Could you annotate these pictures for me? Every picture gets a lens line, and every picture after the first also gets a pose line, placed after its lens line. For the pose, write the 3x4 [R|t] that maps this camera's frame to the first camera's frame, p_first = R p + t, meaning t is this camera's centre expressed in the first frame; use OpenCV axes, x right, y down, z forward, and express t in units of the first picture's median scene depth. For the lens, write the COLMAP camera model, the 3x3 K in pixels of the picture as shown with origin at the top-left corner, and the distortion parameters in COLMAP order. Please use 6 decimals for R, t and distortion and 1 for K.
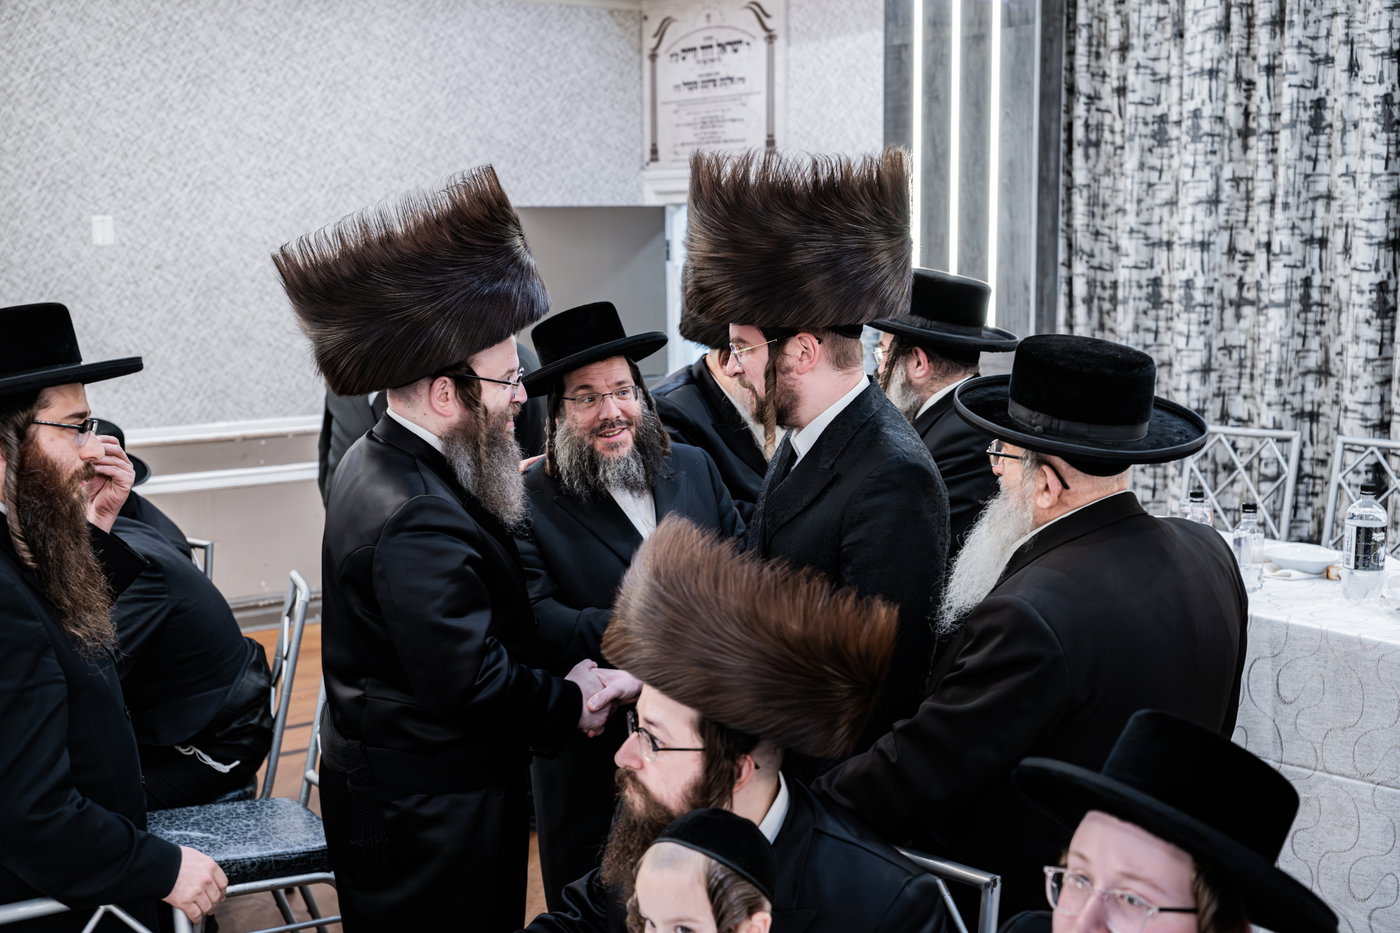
lens RADIAL K [[1636.4, 0, 700.0], [0, 1636.4, 466.5], [0, 0, 1]] dist [-0.015891, -0.014766]
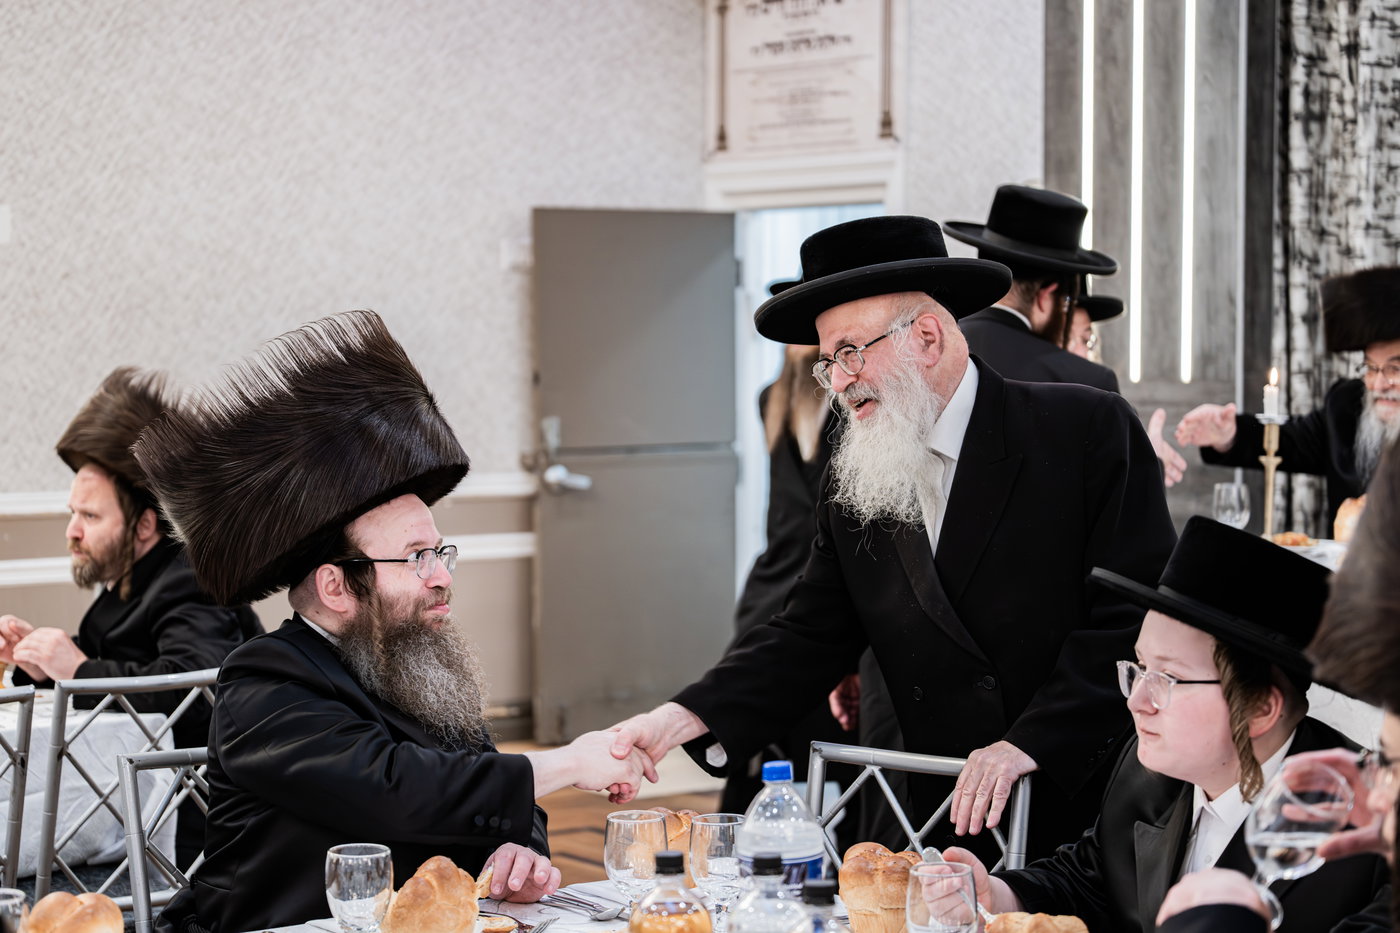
lens RADIAL K [[2716.0, 0, 700.0], [0, 2716.0, 466.5], [0, 0, 1]] dist [-0.007349, 0.159743]
pose [[0.999934, 0.010520, -0.004724, -0.042768], [-0.010891, 0.996135, -0.087158, 0.081831], [0.003788, 0.087204, 0.996183, -0.265505]]
